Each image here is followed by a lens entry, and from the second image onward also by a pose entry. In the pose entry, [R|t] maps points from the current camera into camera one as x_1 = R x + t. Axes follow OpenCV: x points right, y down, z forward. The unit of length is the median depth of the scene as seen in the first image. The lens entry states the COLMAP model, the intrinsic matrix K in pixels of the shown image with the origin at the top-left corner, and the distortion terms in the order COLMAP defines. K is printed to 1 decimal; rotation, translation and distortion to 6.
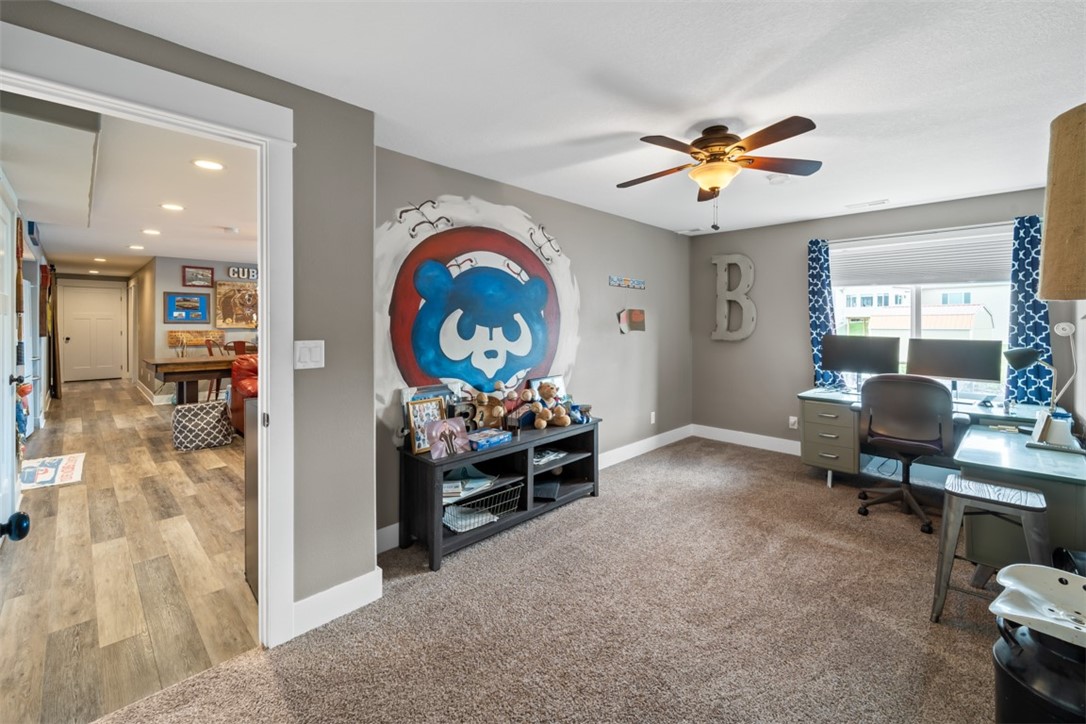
lens RADIAL K [[443.9, 0, 520.7], [0, 443.9, 320.6], [0, 0, 1]] dist [0.000695, -0.000276]
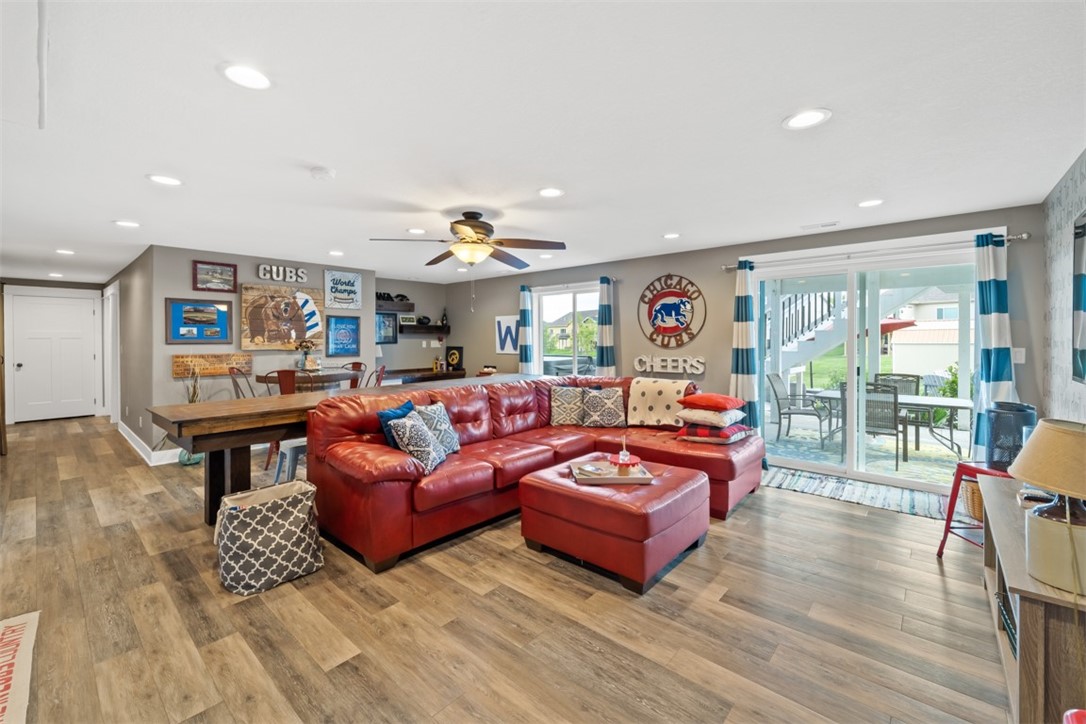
lens RADIAL K [[443.9, 0, 535.9], [0, 443.9, 336.6], [0, 0, 1]] dist [0.000695, -0.000276]
pose [[0.998305, -0.005958, 0.057901, -0.277531], [0.006070, 0.999980, -0.001763, -0.000846], [-0.057889, 0.002111, 0.998321, 0.288839]]
